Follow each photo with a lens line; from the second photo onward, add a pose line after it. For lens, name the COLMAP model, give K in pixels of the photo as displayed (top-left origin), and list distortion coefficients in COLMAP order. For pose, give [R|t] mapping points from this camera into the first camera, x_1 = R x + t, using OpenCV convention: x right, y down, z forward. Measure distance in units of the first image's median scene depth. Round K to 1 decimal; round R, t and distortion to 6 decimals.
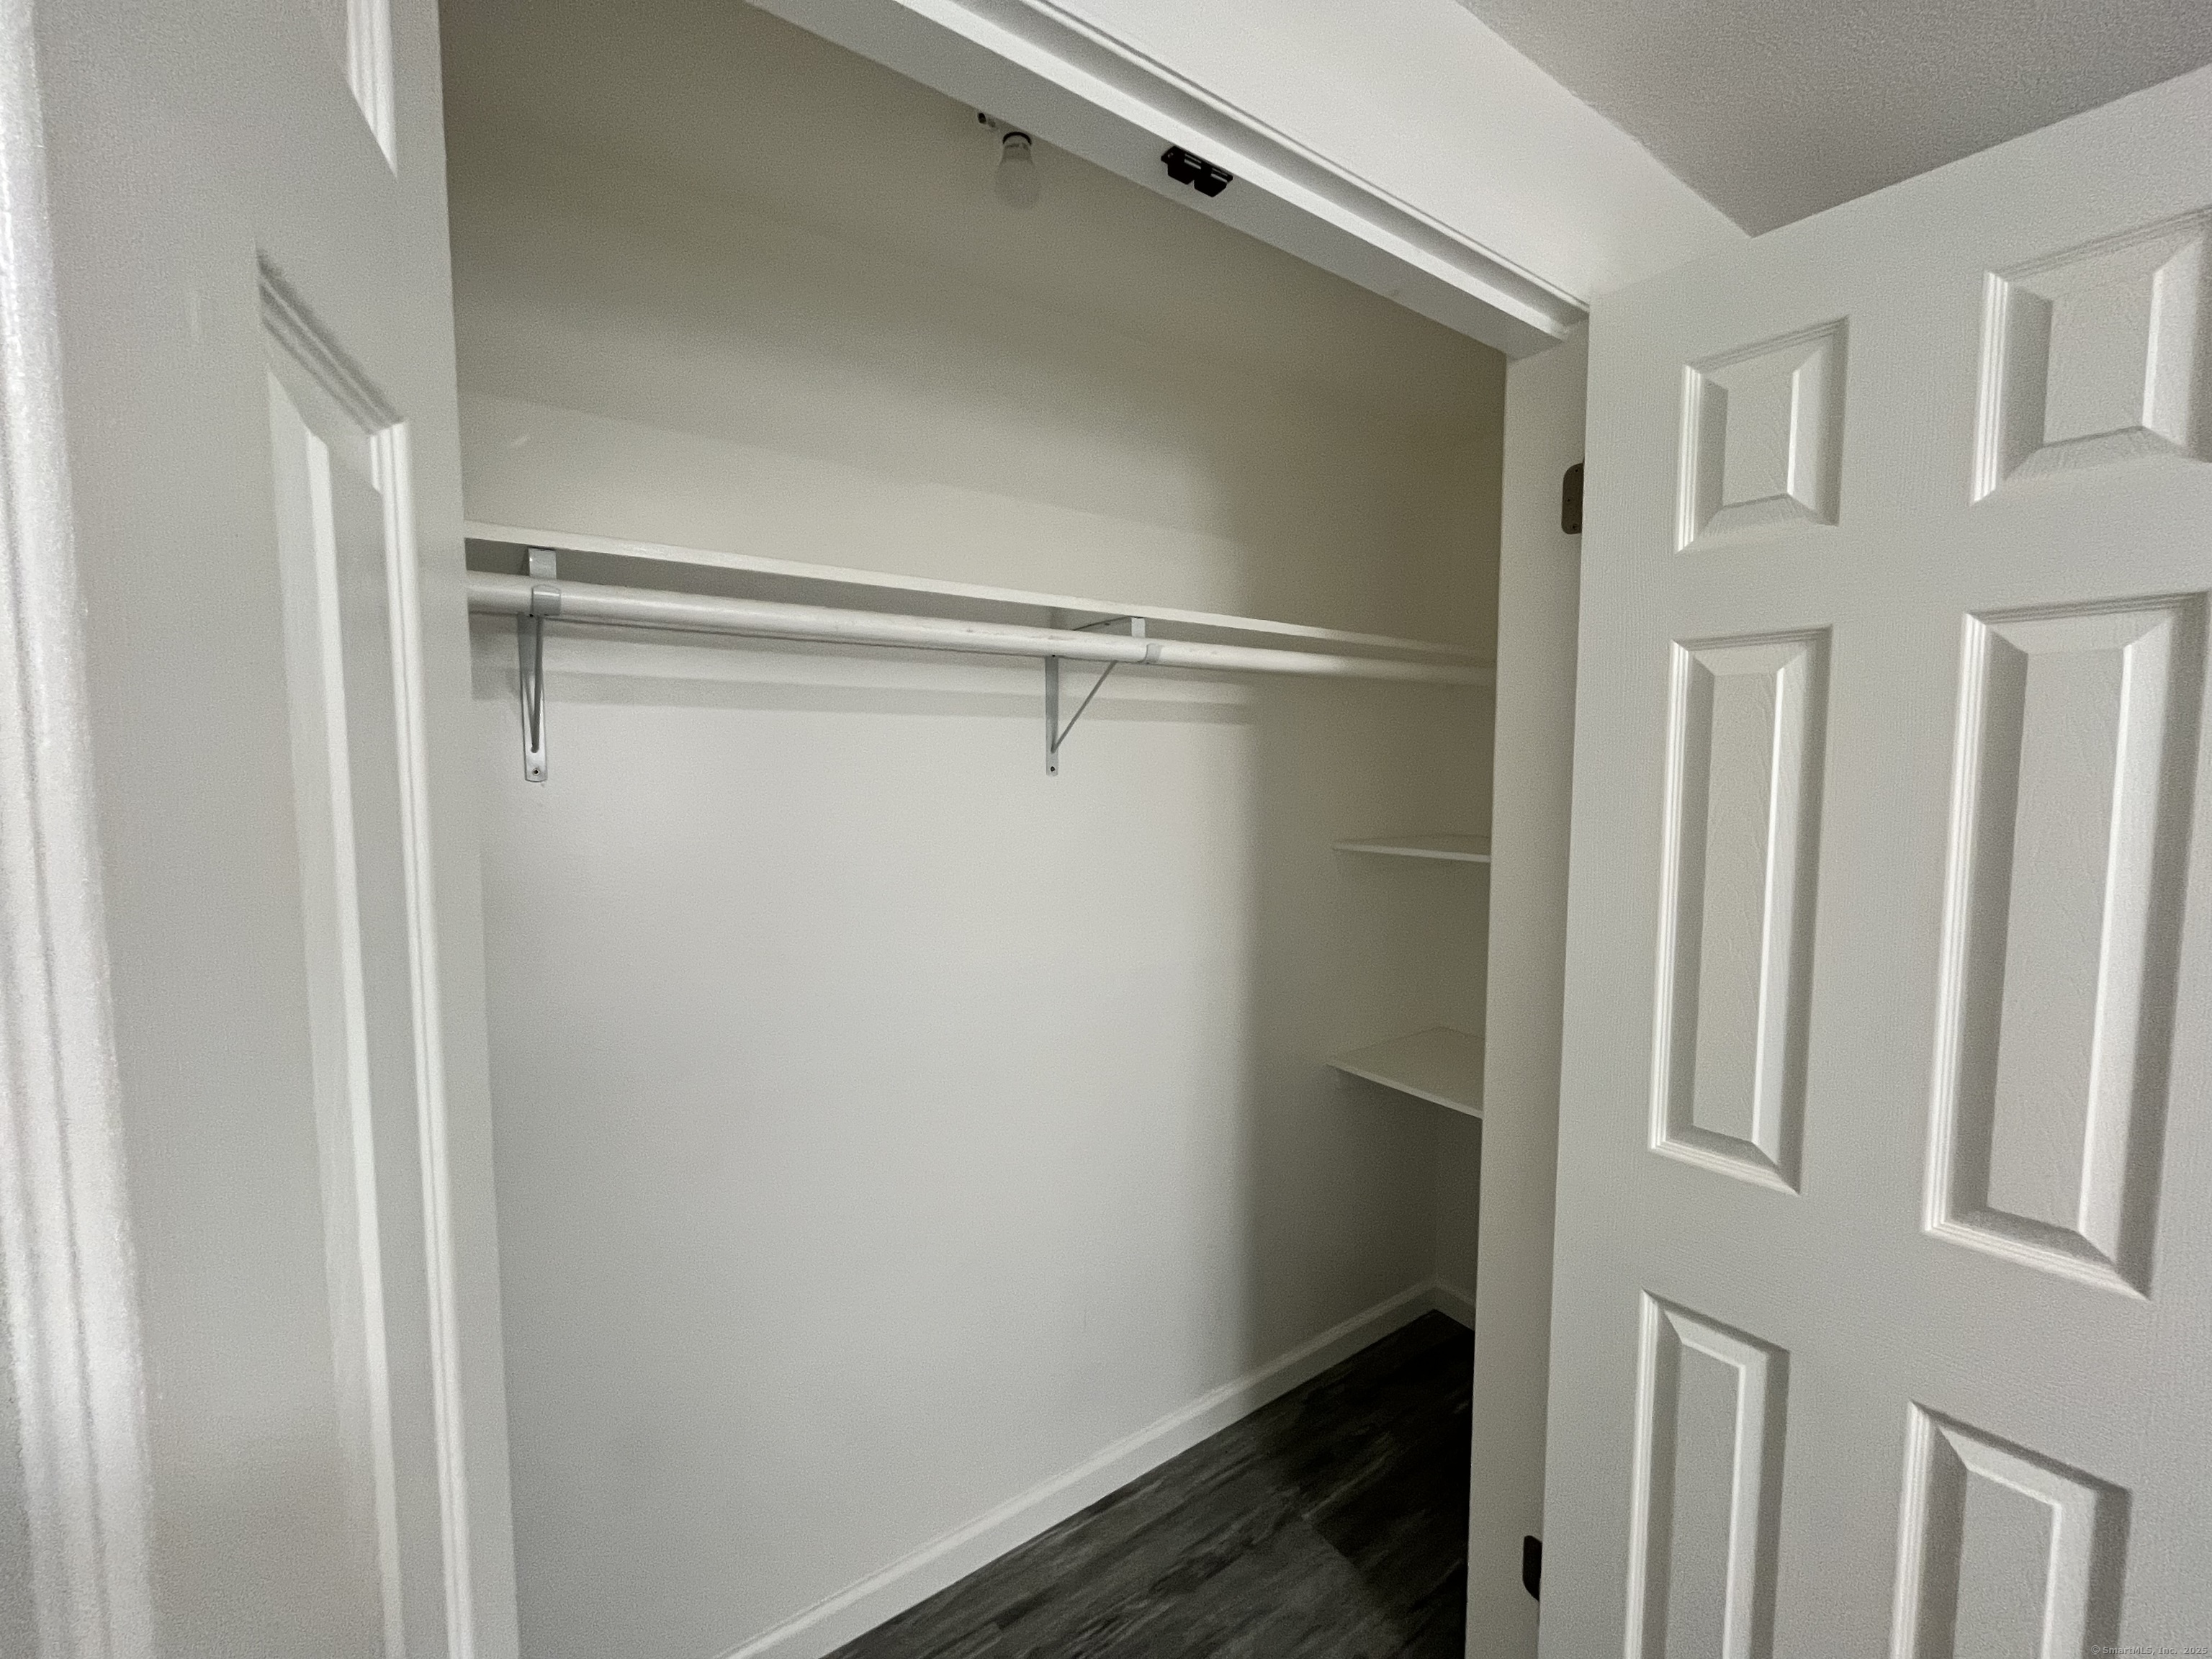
lens RADIAL K [[890.0, 0, 1109.3], [0, 890.0, 833.0], [0, 0, 1]] dist [0.002543, 0.000346]
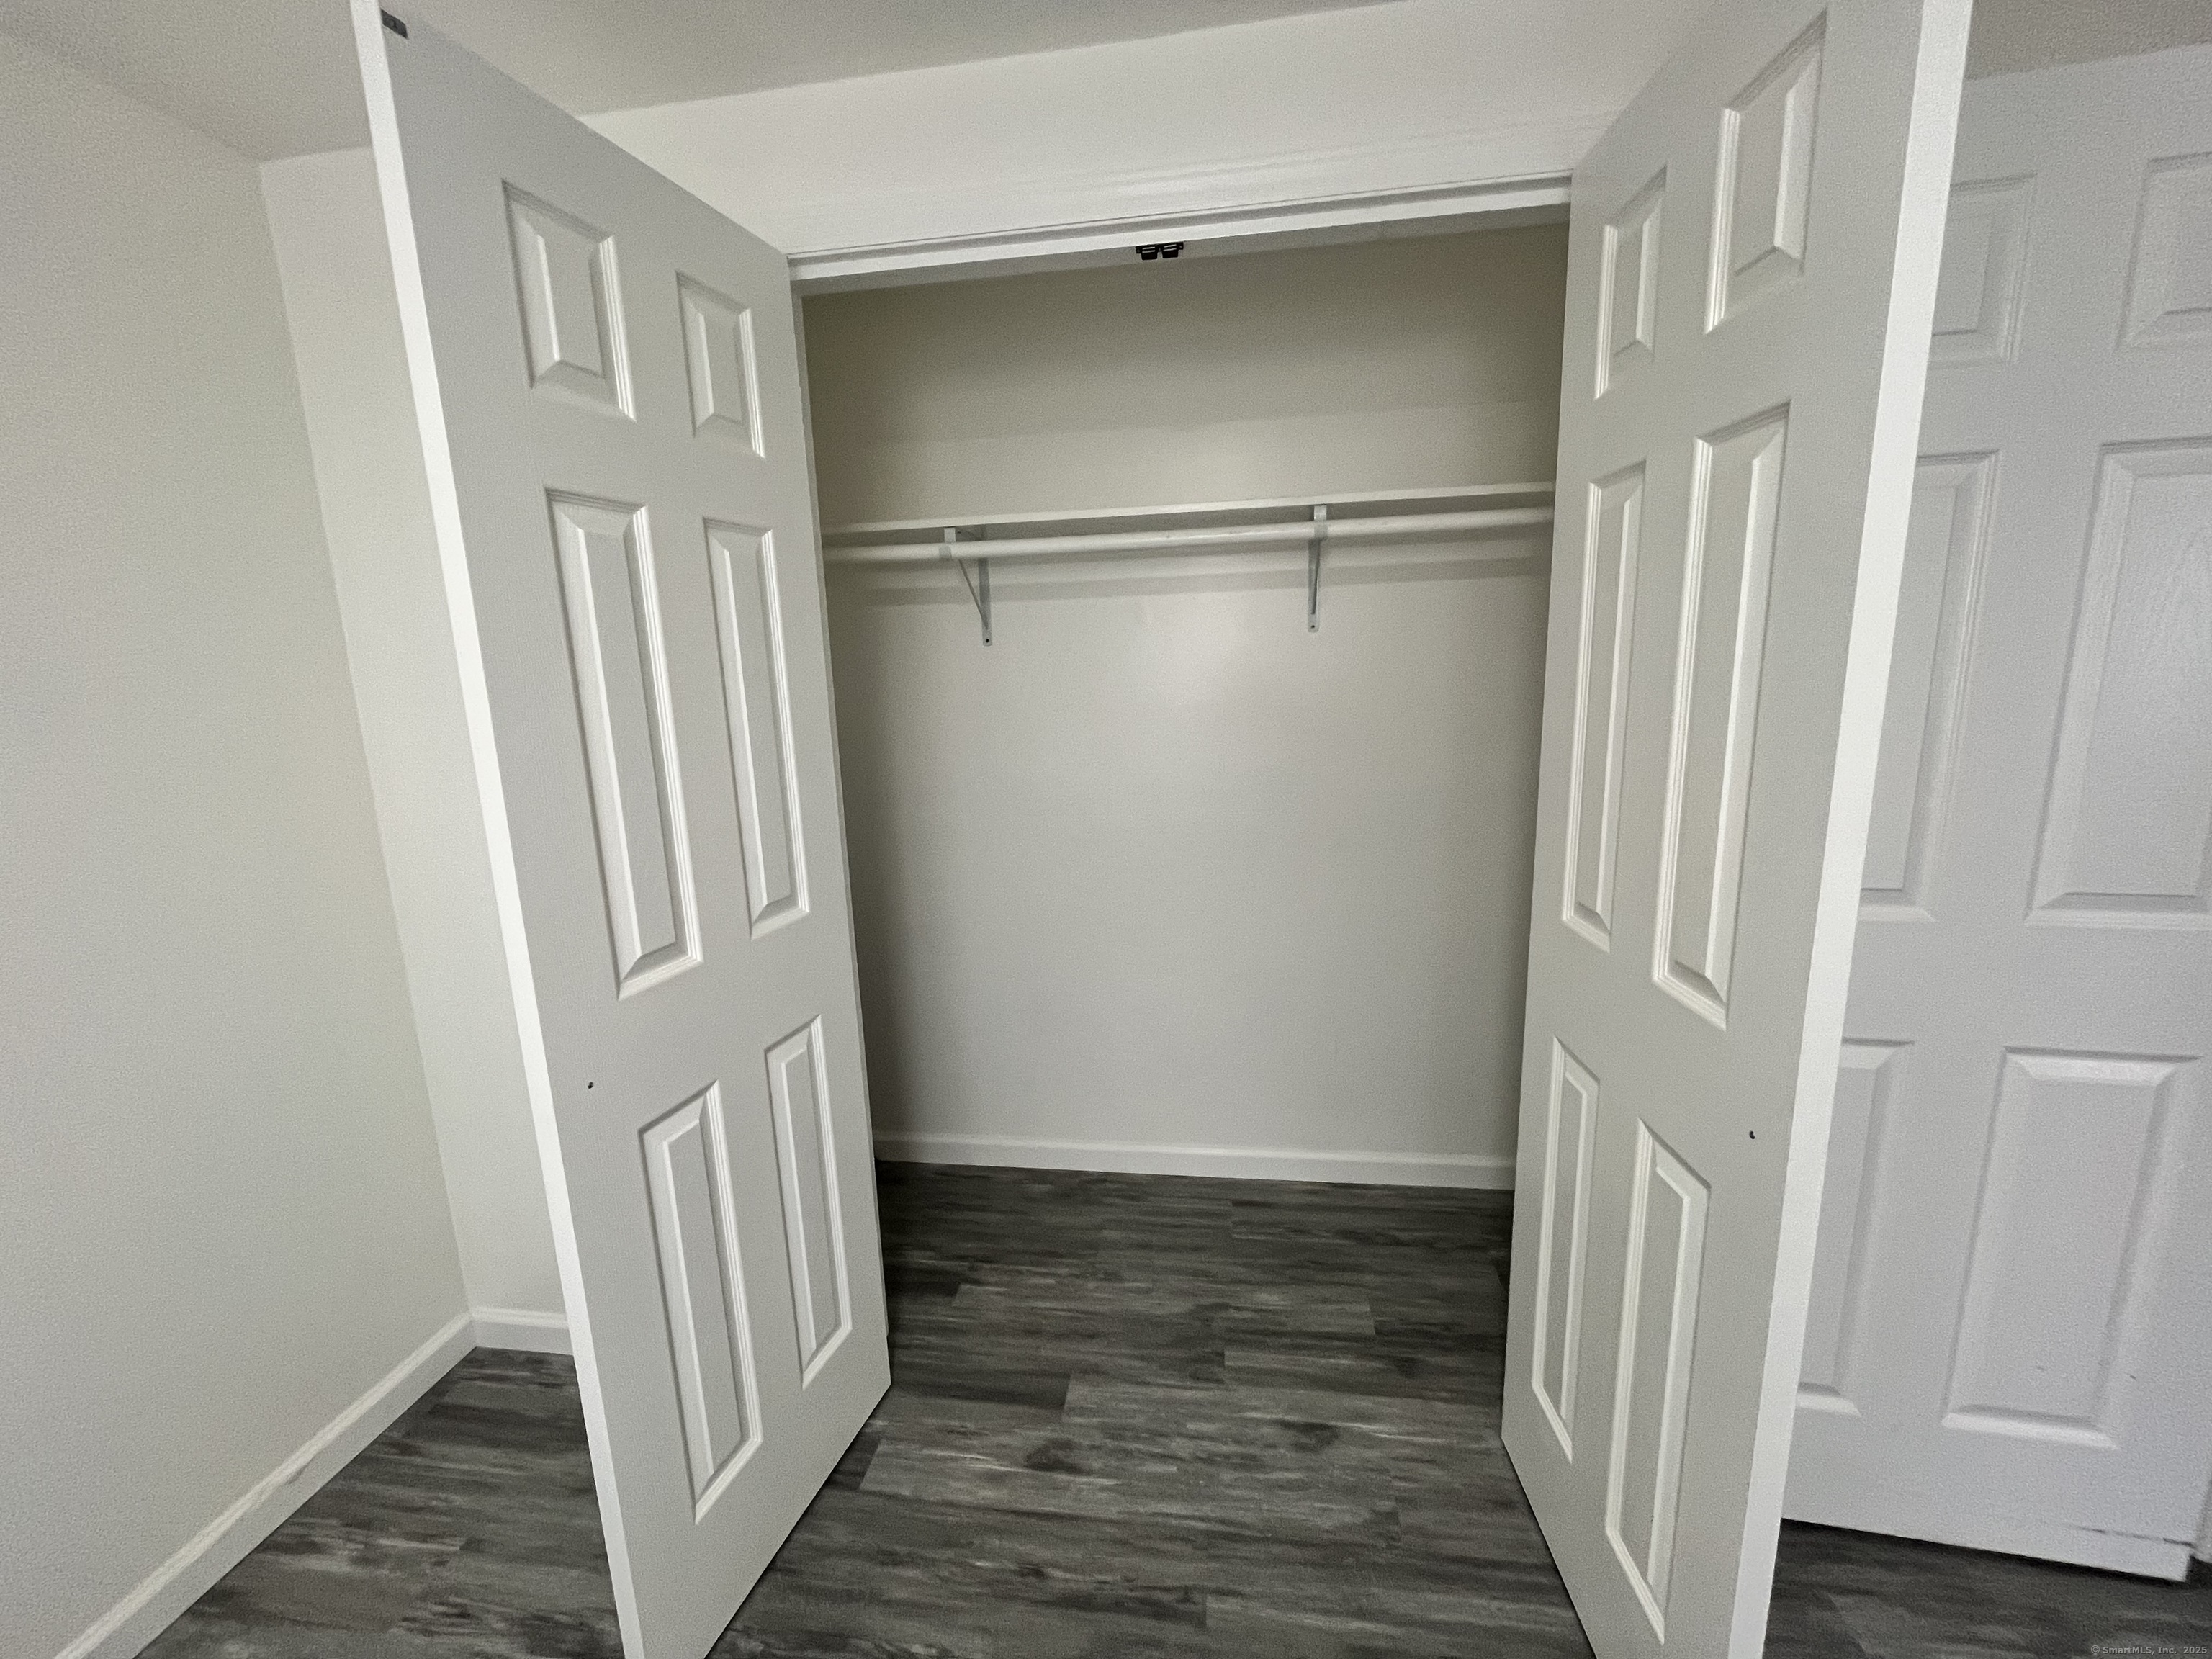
lens RADIAL K [[890.0, 0, 1108.8], [0, 890.0, 827.9], [0, 0, 1]] dist [0.002543, 0.000346]
pose [[0.739595, 0.097232, -0.665992, 0.634889], [-0.011471, 0.991187, 0.131970, 0.052684], [0.672955, -0.089965, 0.734192, -0.190855]]
